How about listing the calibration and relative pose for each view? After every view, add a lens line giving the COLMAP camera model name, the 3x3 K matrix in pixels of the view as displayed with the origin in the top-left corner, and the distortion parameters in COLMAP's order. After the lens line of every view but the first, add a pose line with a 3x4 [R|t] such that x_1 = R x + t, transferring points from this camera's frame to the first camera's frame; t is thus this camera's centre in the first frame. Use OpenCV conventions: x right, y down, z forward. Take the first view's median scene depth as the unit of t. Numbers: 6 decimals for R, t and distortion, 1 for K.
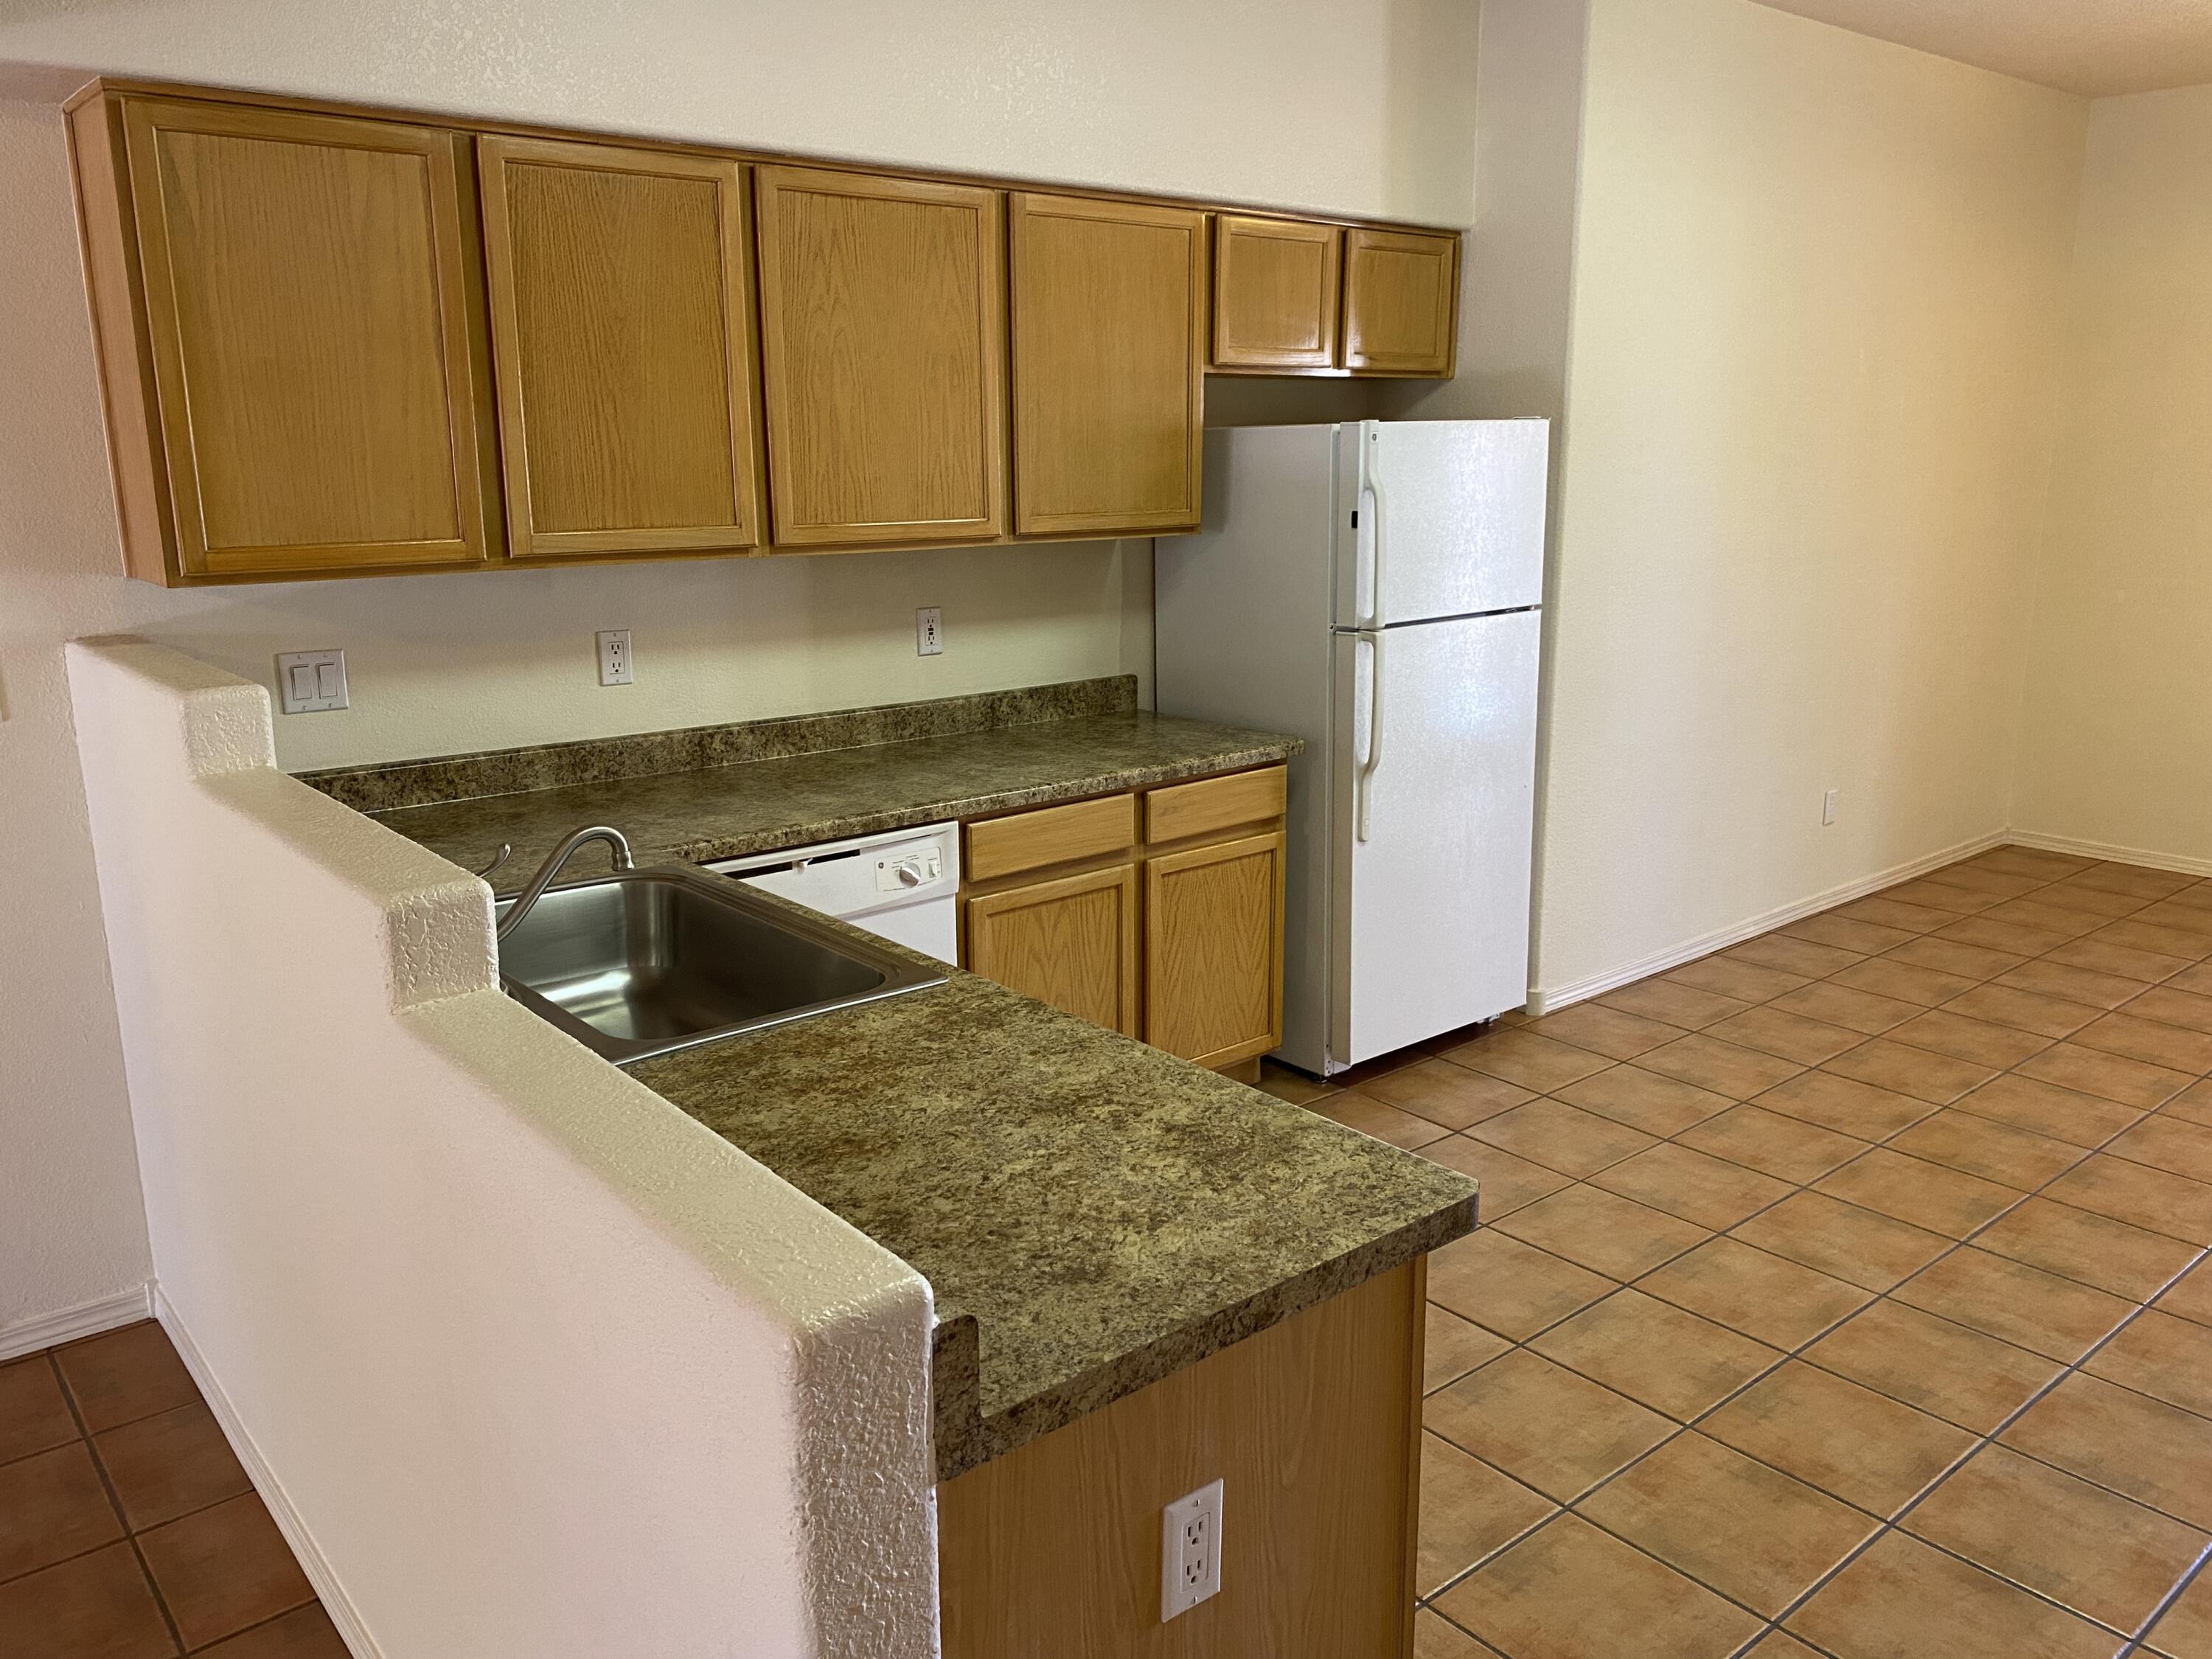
lens RADIAL K [[1670.1, 0, 1108.0], [0, 1670.1, 816.5], [0, 0, 1]] dist [0.053951, -0.090043]
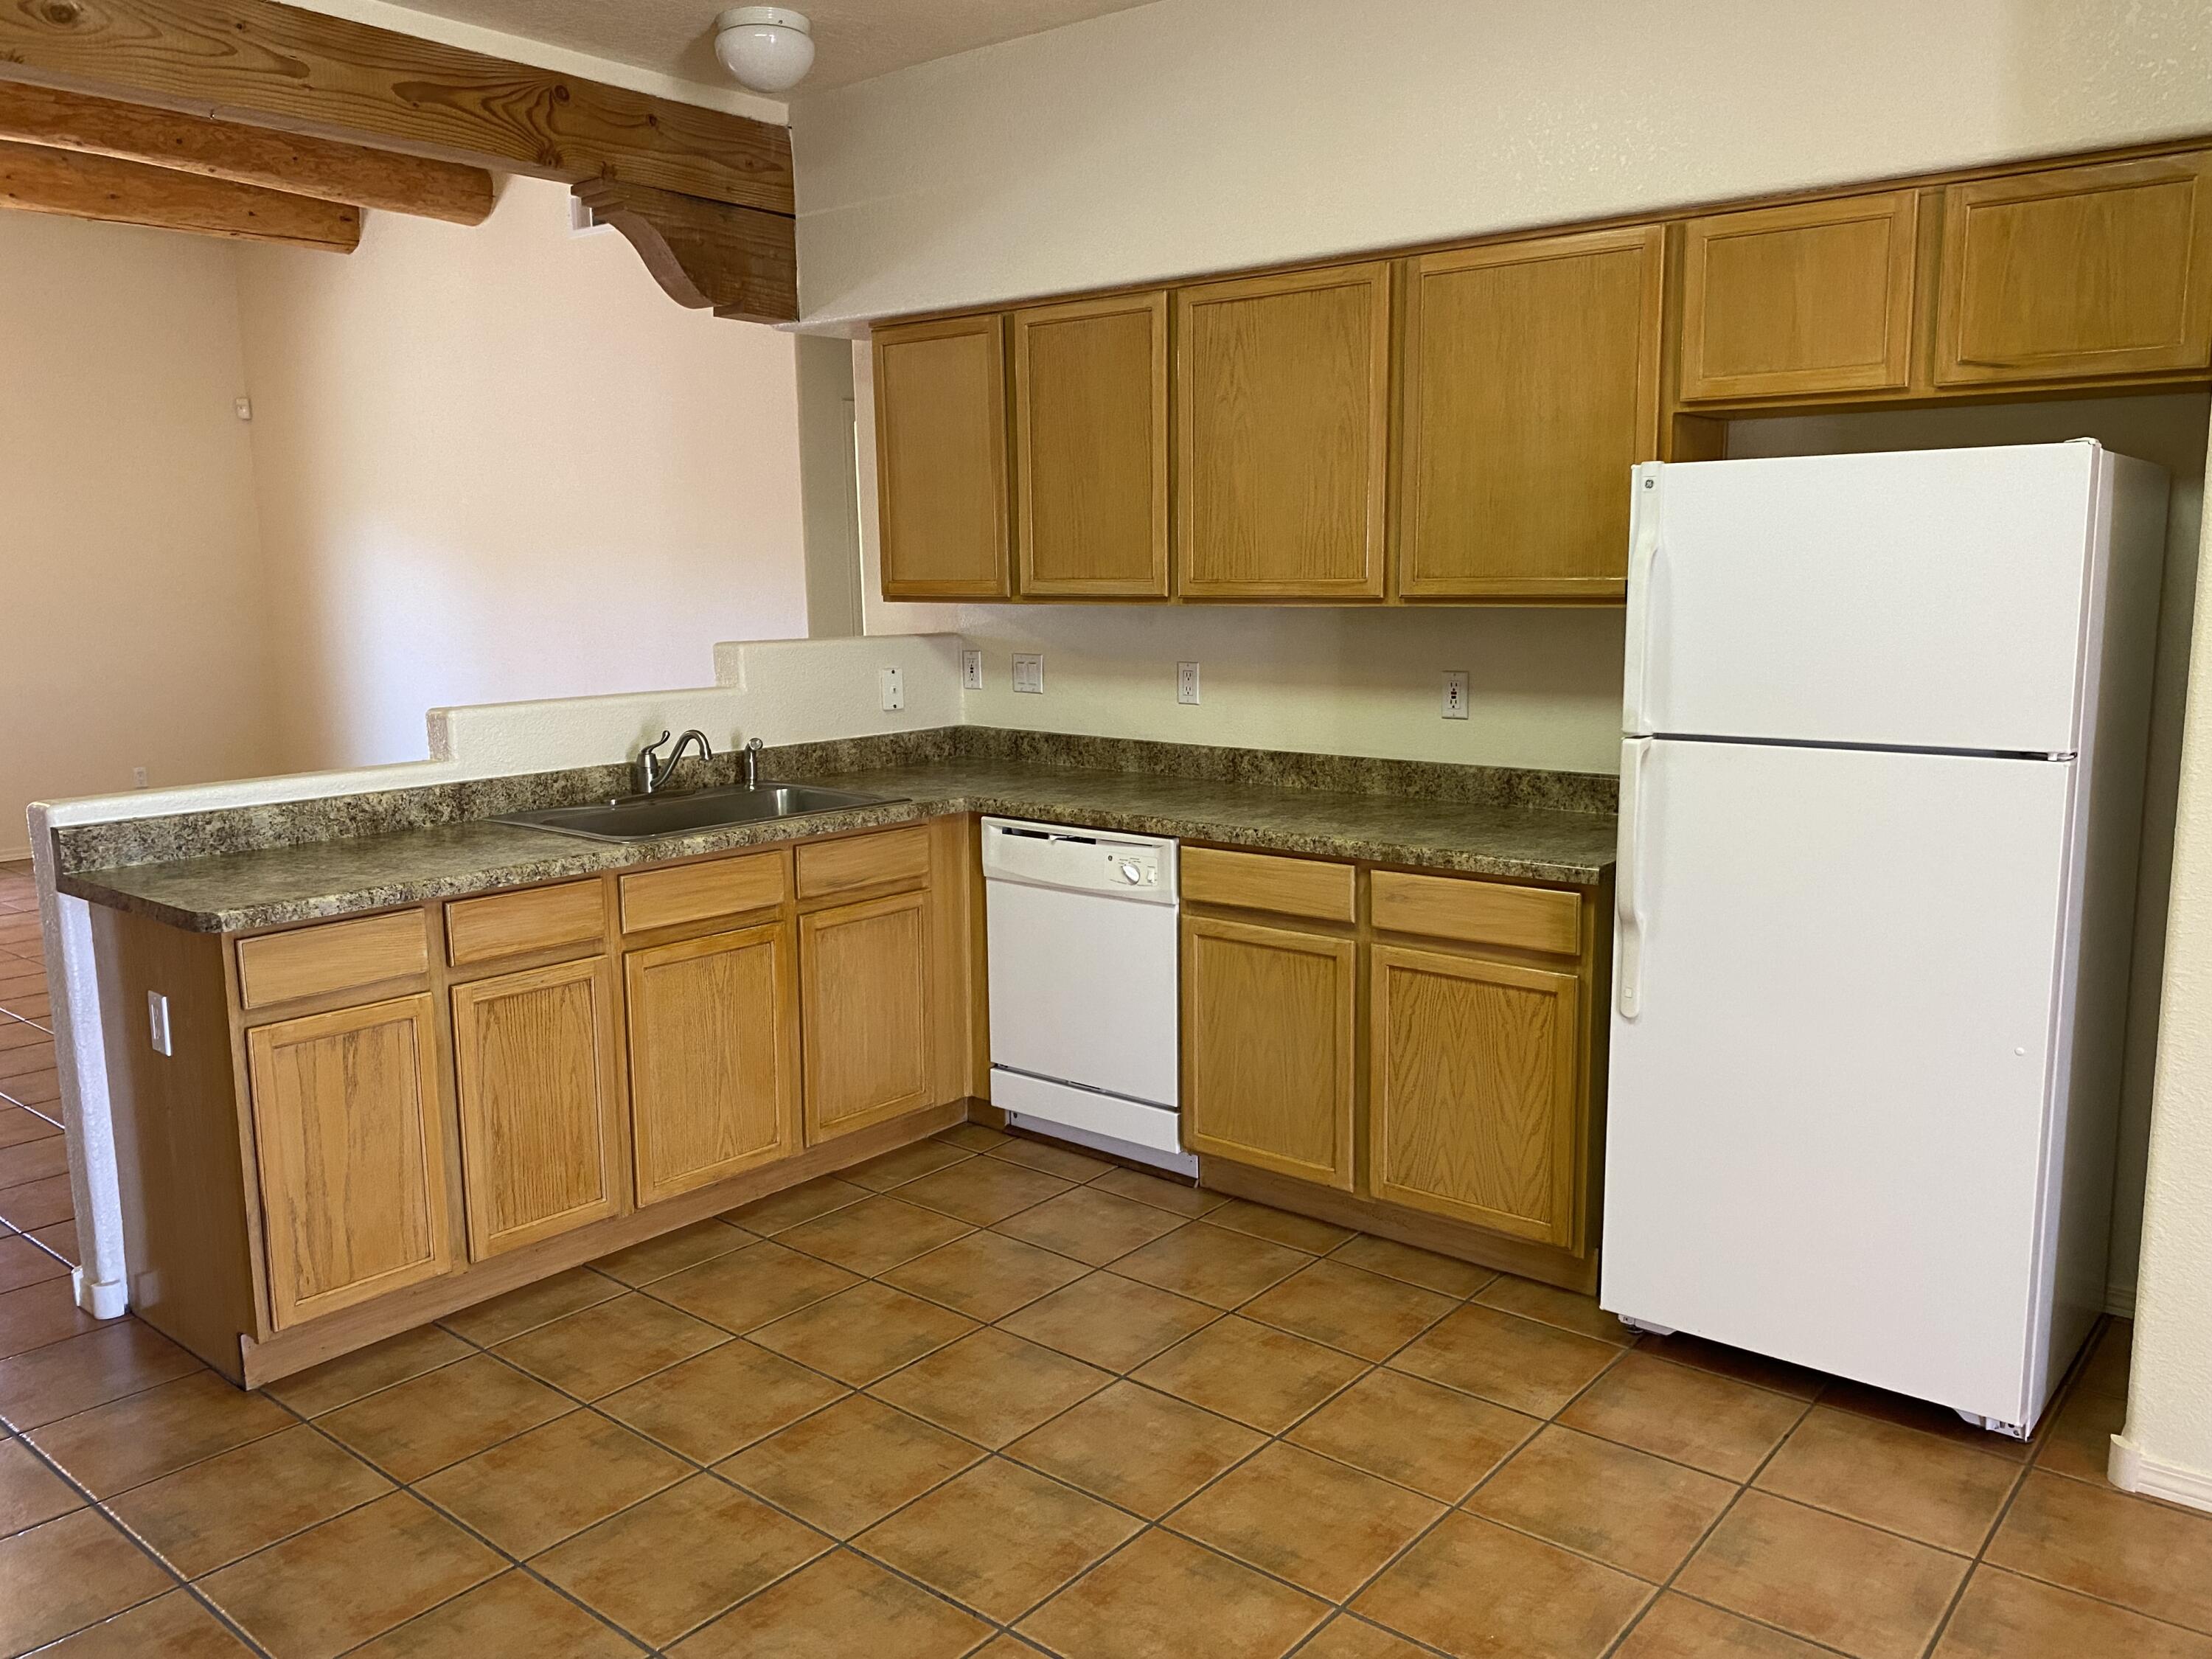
lens RADIAL K [[1677.7, 0, 1115.1], [0, 1677.7, 810.4], [0, 0, 1]] dist [0.012870, -0.012047]
pose [[0.189229, 0.149888, -0.970426, 0.894632], [-0.209757, 0.971639, 0.109174, -0.118514], [0.959268, 0.182894, 0.215302, 0.646115]]
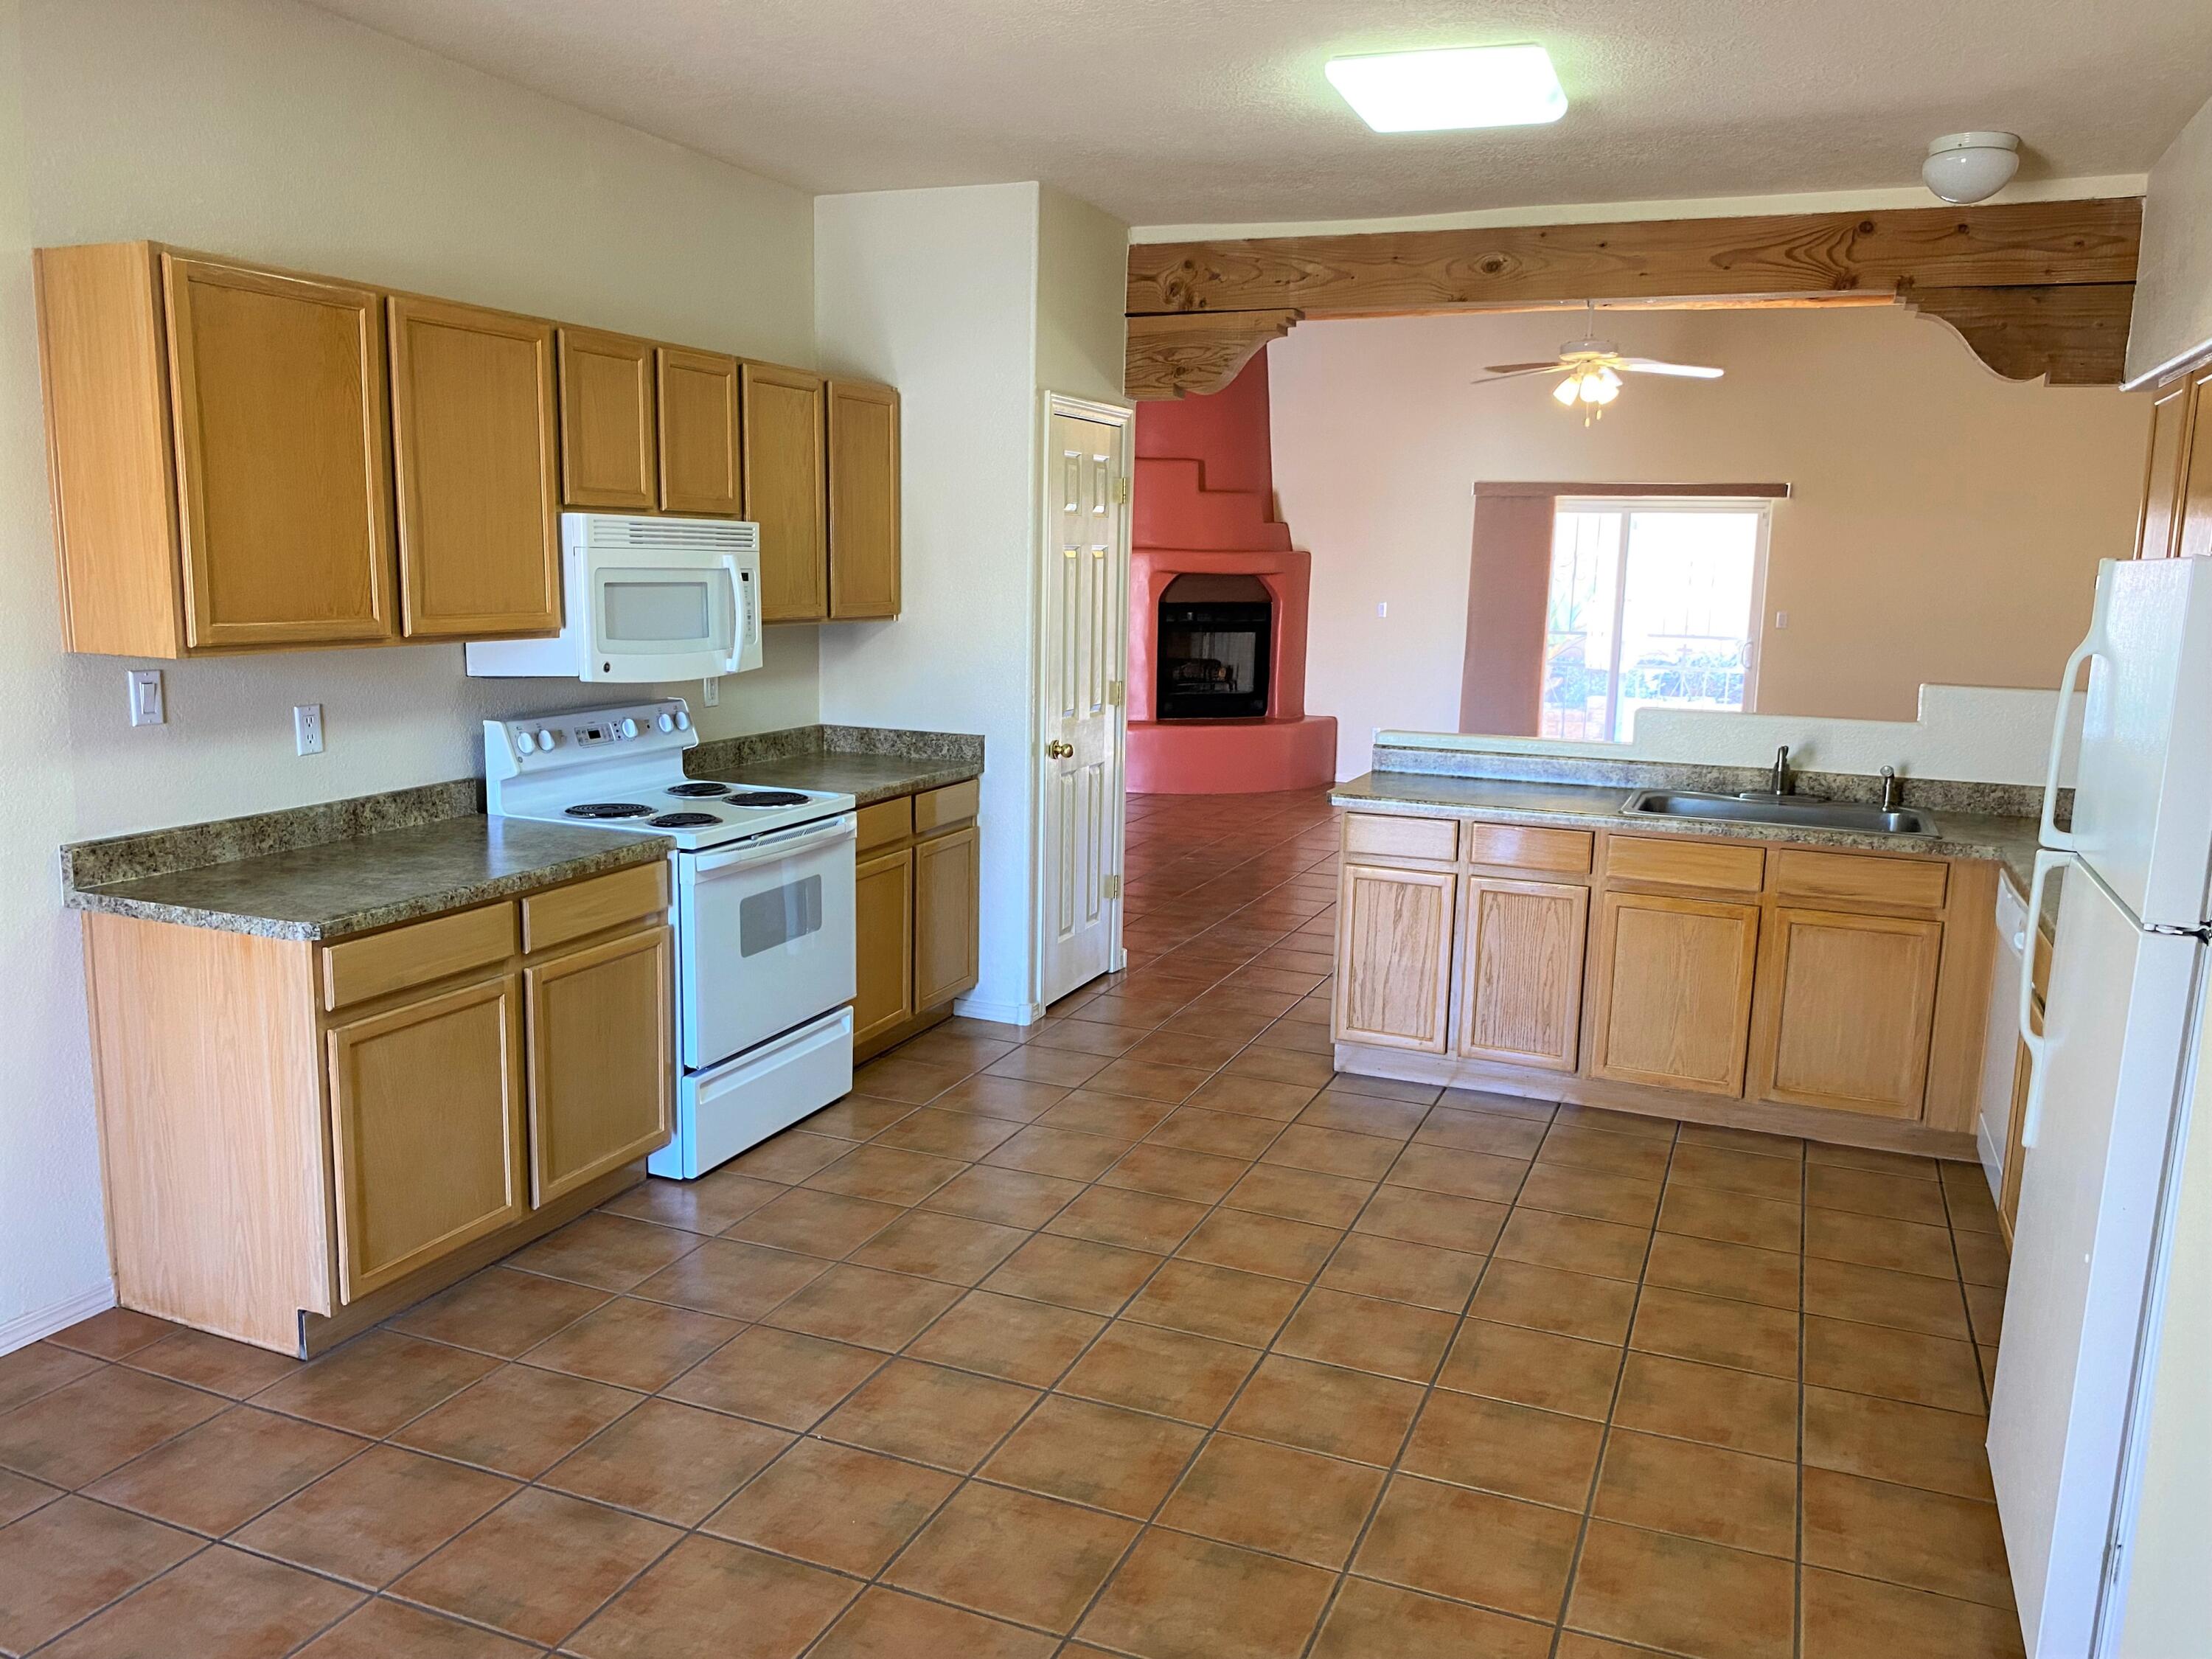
lens RADIAL K [[1679.2, 0, 1116.3], [0, 1679.2, 827.2], [0, 0, 1]] dist [0.006555, -0.007760]
pose [[-0.883114, 0.061948, -0.465050, 0.877248], [-0.121927, 0.926880, 0.355003, -0.339994], [0.453037, 0.370210, -0.810988, 1.457719]]
